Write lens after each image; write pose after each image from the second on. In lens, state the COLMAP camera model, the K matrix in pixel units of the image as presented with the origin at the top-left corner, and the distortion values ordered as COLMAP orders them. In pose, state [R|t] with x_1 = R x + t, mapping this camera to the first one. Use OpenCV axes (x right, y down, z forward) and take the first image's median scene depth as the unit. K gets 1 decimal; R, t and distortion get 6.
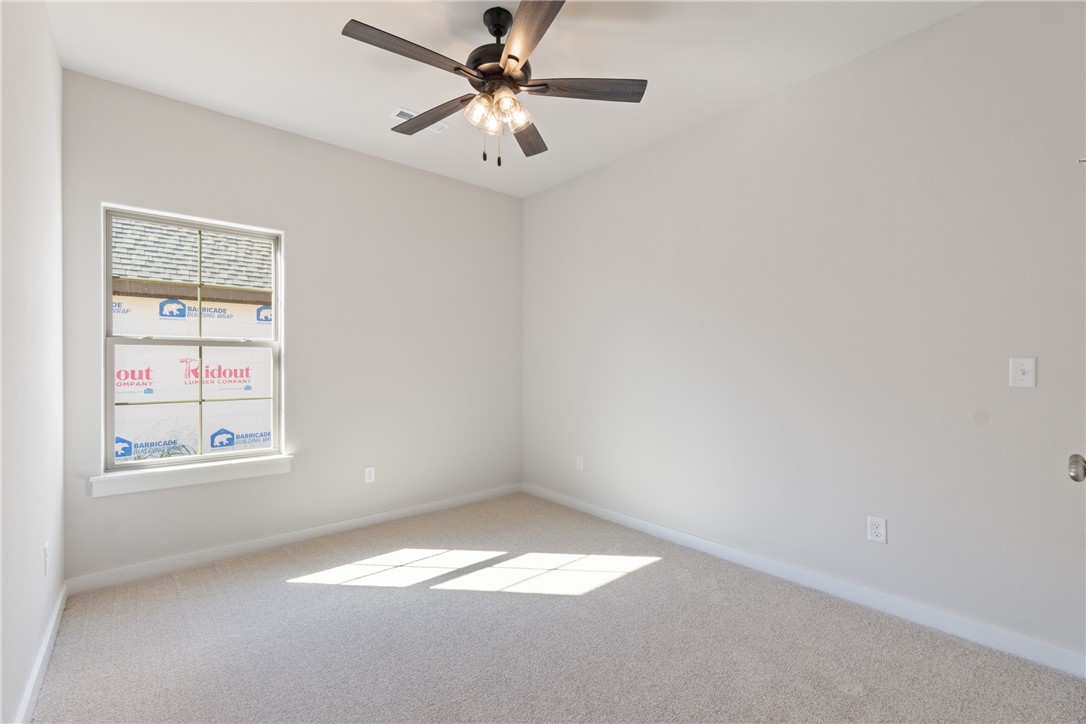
lens RADIAL K [[470.4, 0, 537.8], [0, 470.4, 360.8], [0, 0, 1]] dist [-0.004236, -0.000362]
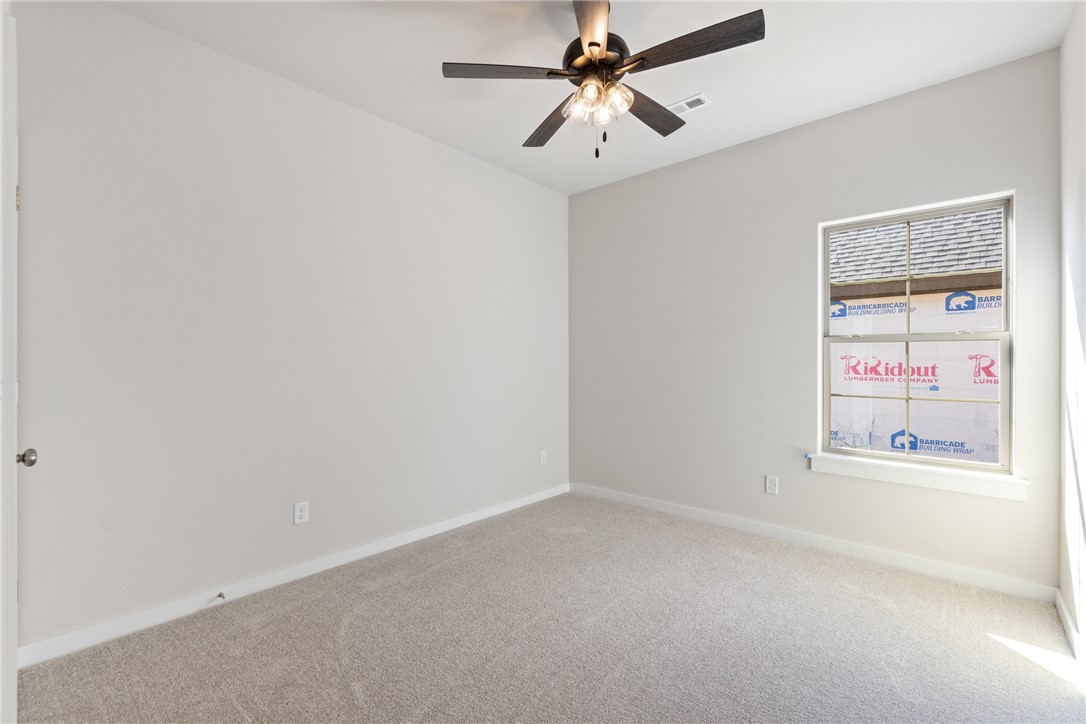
lens RADIAL K [[470.4, 0, 537.9], [0, 470.4, 363.4], [0, 0, 1]] dist [-0.004236, -0.000362]
pose [[0.134342, 0.006976, -0.990910, 0.128061], [0.005542, 0.999954, 0.007791, 0.000149], [0.990920, -0.006539, 0.134297, 0.118630]]
